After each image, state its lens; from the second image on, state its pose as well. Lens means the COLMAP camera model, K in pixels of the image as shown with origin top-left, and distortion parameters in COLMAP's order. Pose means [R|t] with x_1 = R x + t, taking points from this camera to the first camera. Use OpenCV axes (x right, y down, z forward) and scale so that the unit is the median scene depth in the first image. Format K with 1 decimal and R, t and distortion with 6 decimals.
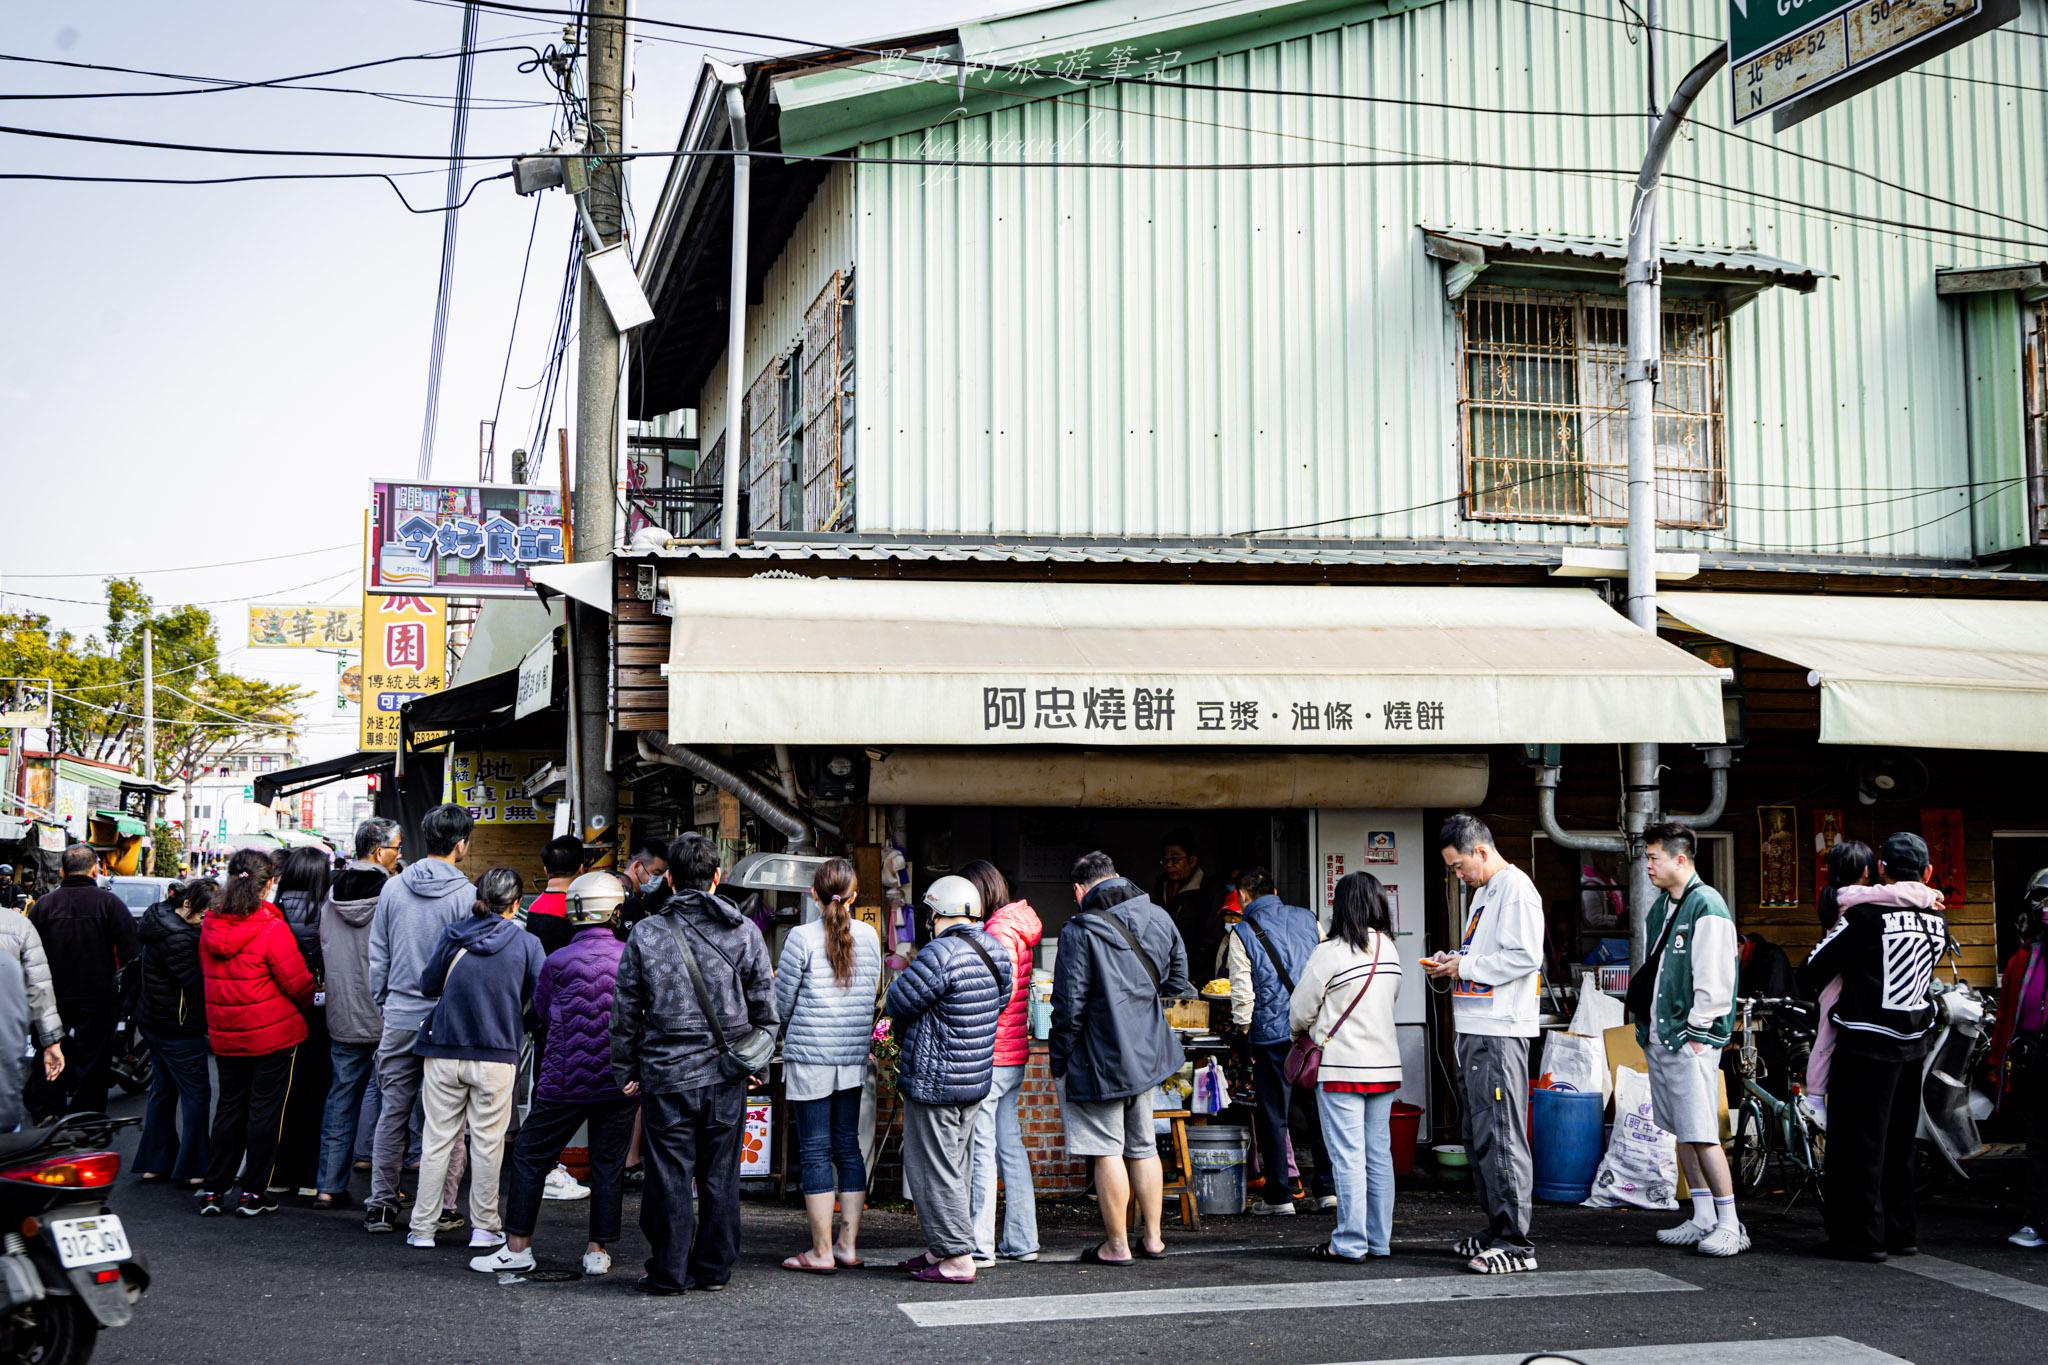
lens RADIAL K [[2084.1, 0, 1015.2], [0, 2084.1, 703.0], [0, 0, 1]] dist [0.055611, 0.000000]
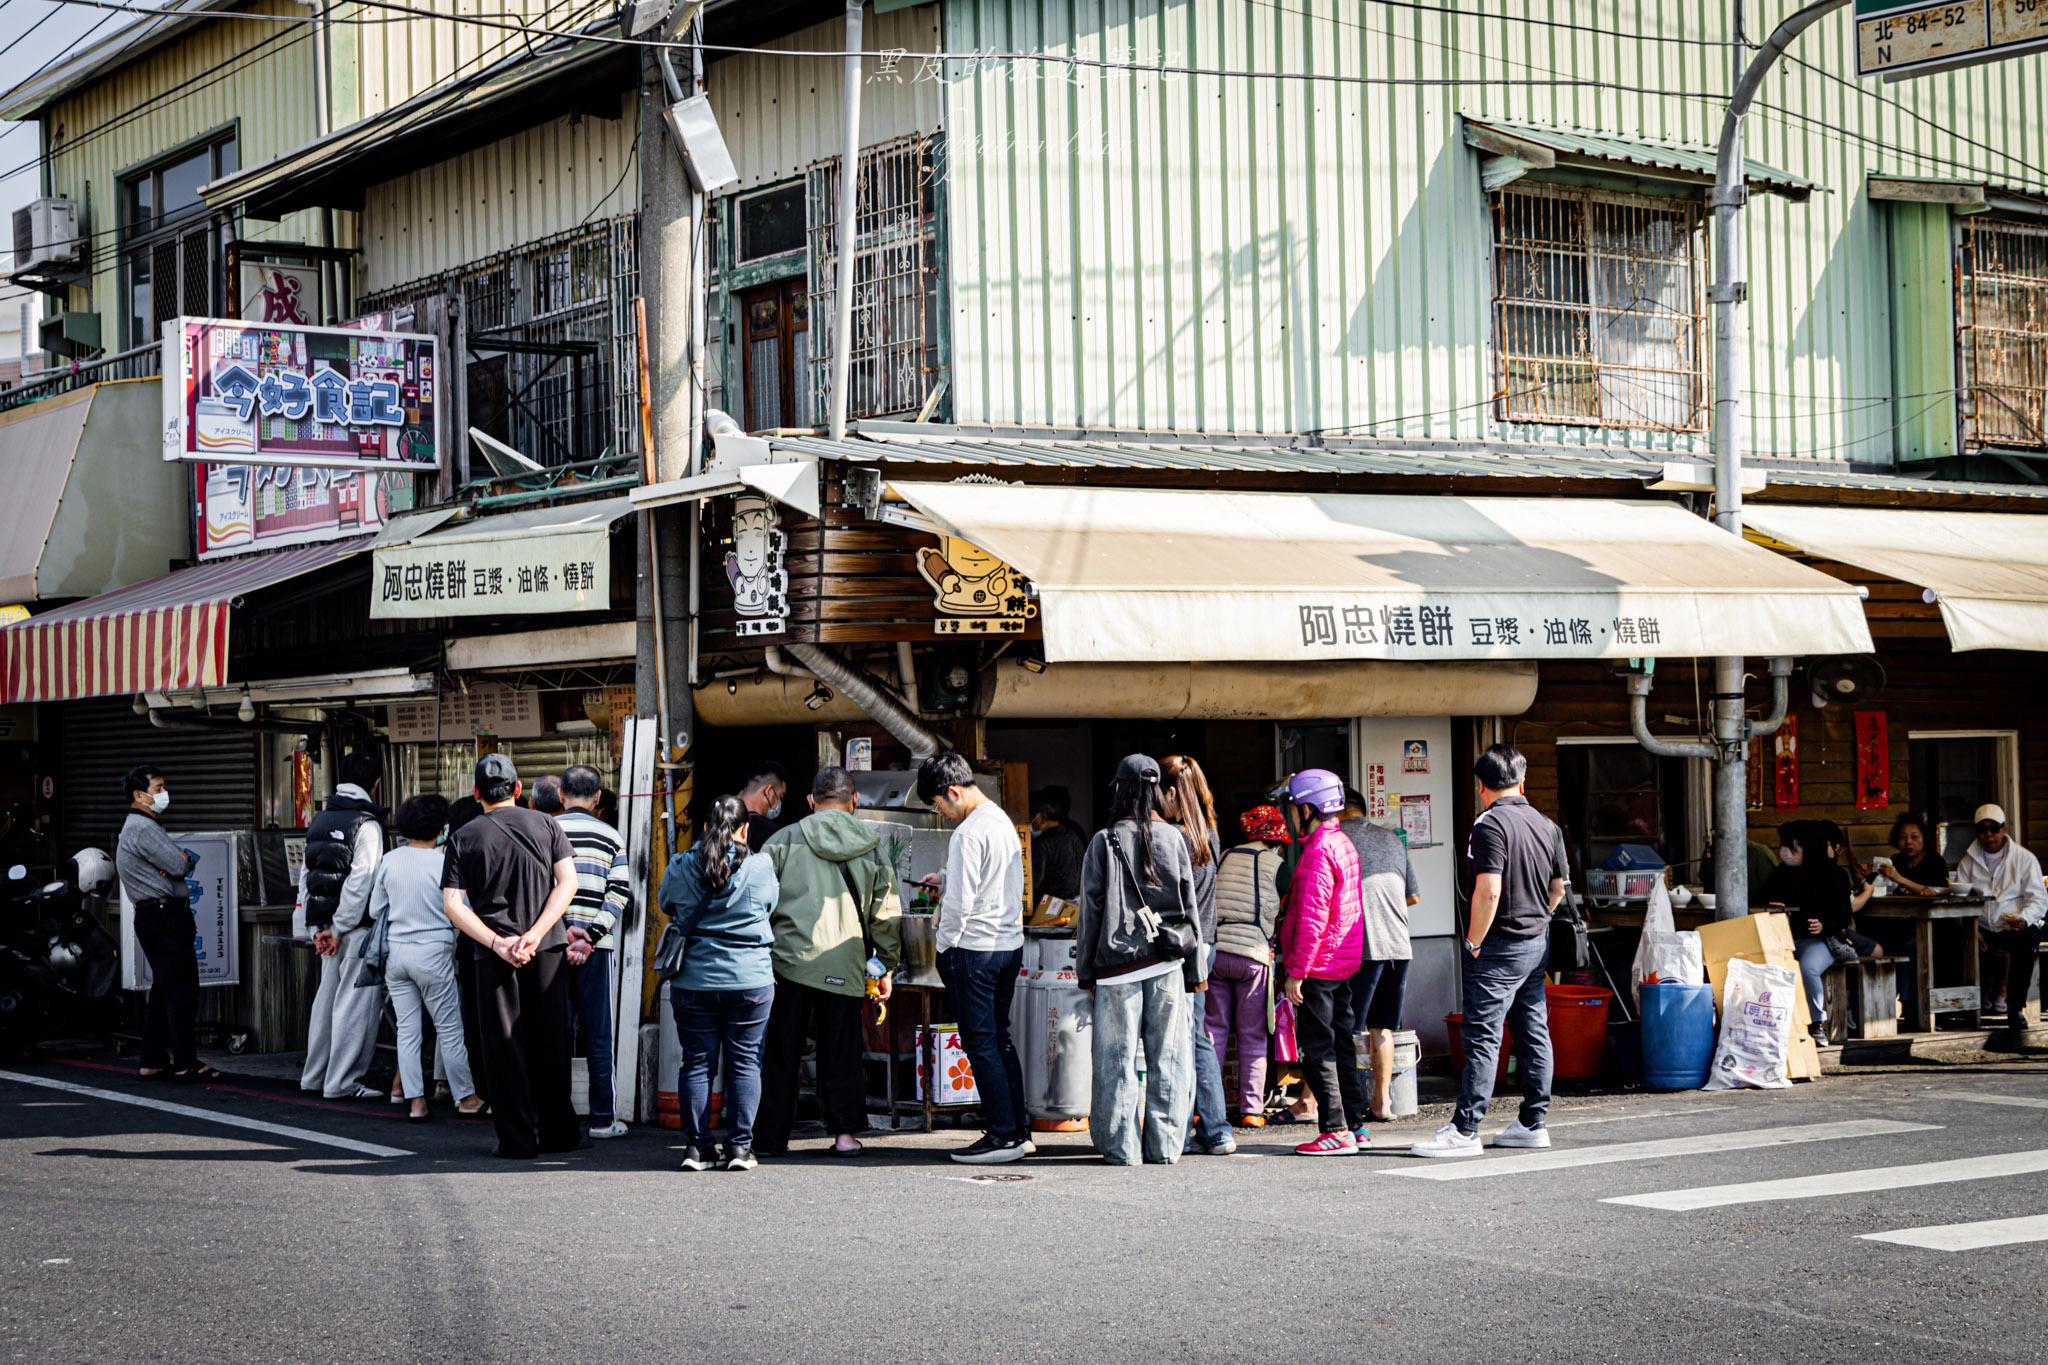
lens RADIAL K [[3148.9, 0, 1028.2], [0, 3148.9, 675.6], [0, 0, 1]] dist [0.097638, 0.000000]
pose [[0.935745, -0.004543, 0.352647, -0.570874], [-0.009502, 0.999229, 0.038084, -0.025353], [-0.352549, -0.038988, 0.934981, -0.340849]]
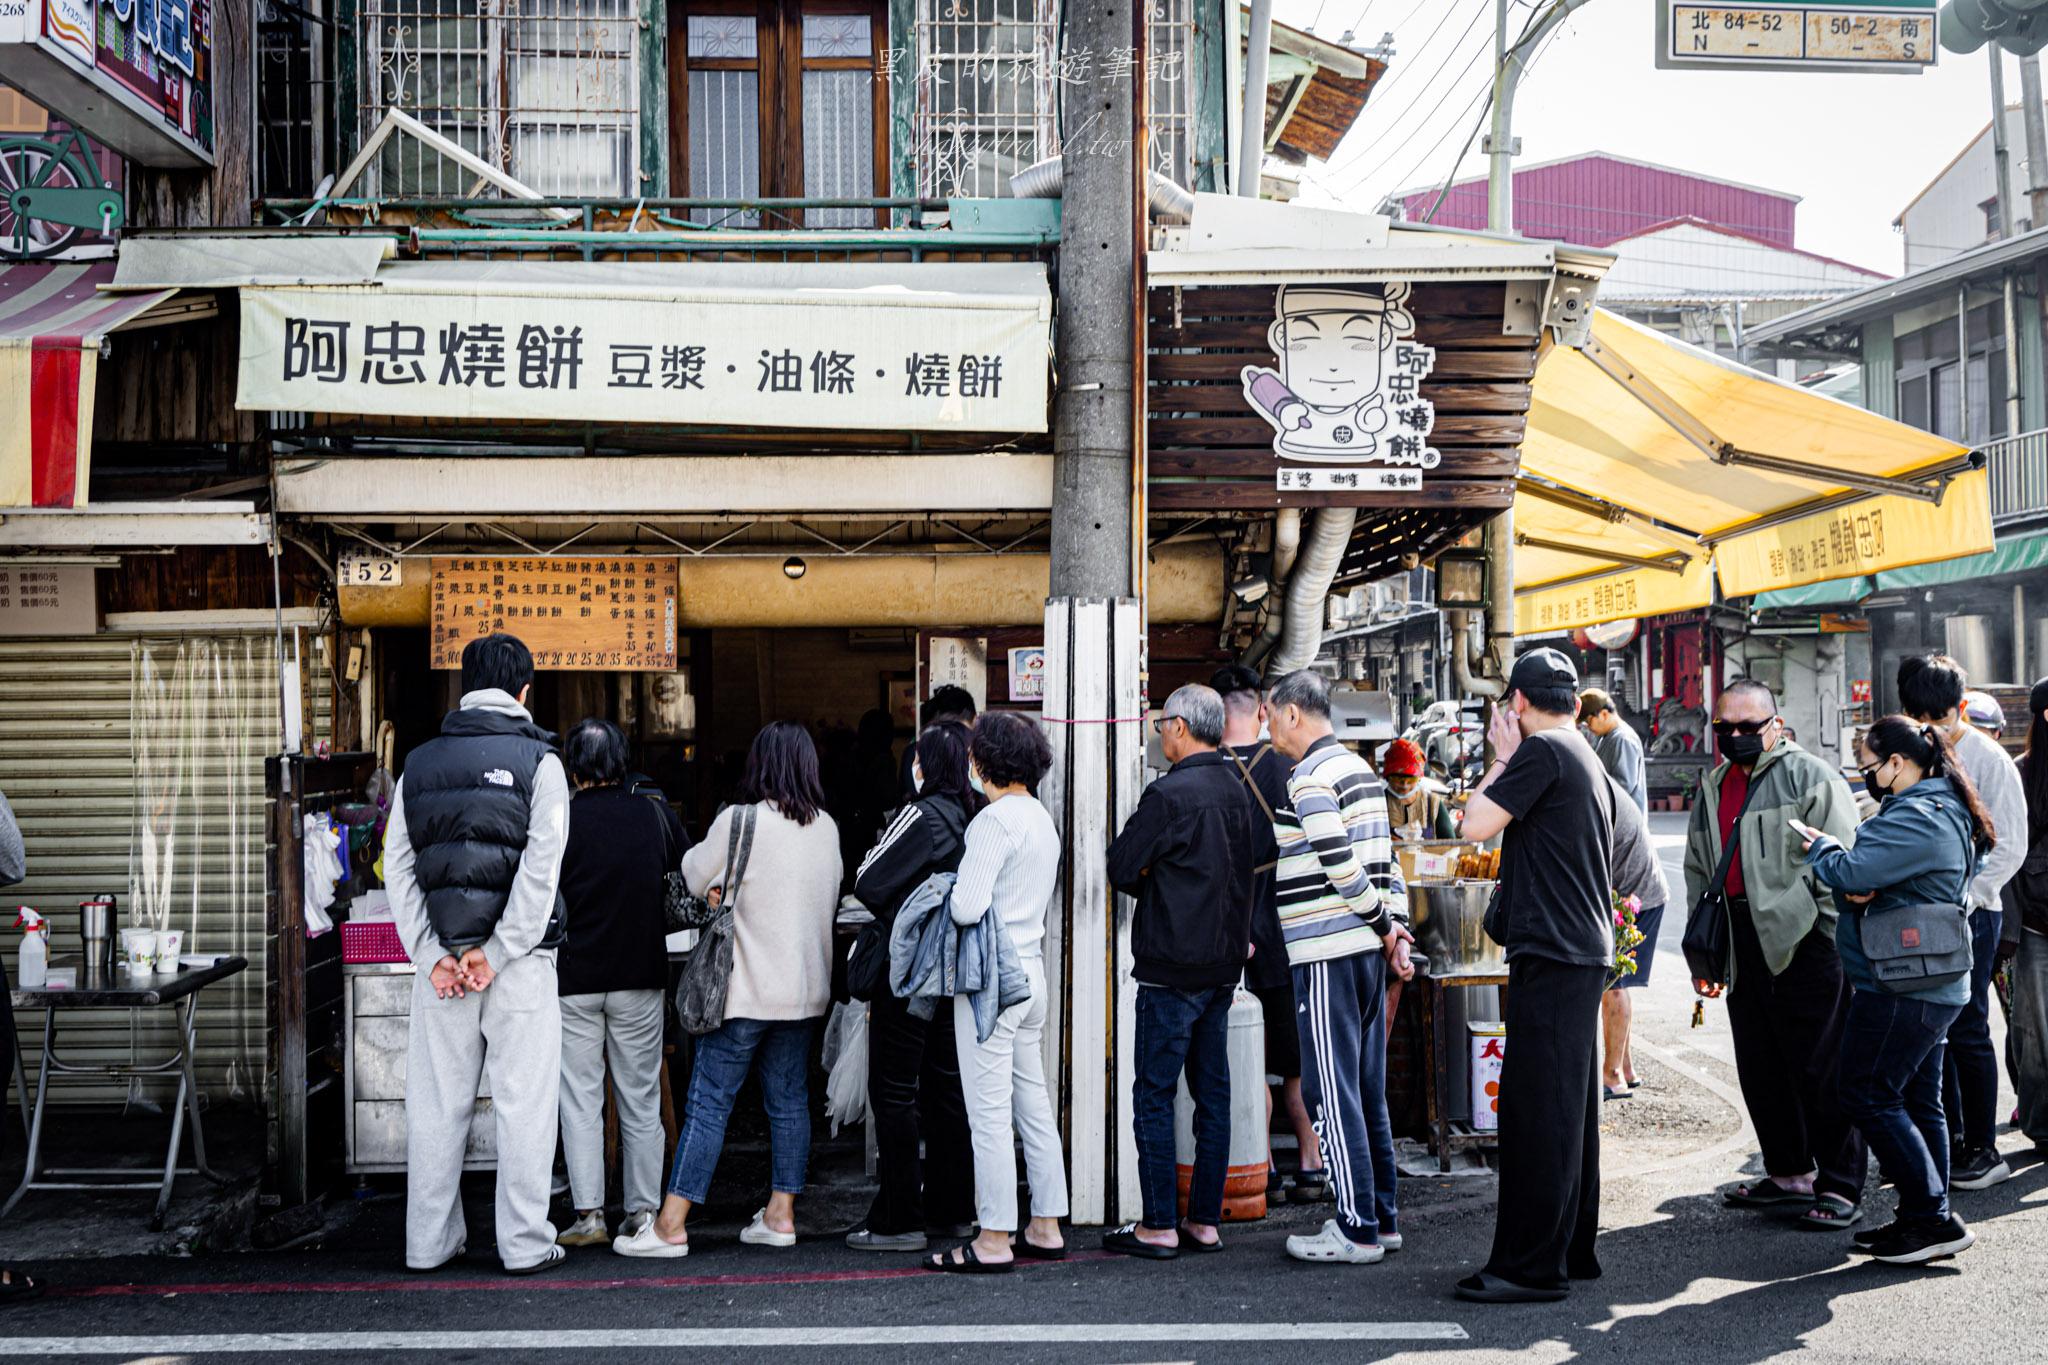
lens RADIAL K [[2467.8, 0, 1025.2], [0, 2467.8, 681.5], [0, 0, 1]] dist [0.014166, 0.000000]
pose [[0.238539, 0.009632, 0.971085, -0.949543], [-0.062531, 0.998028, 0.005461, 0.071326], [-0.969118, -0.062025, 0.238671, 0.915717]]
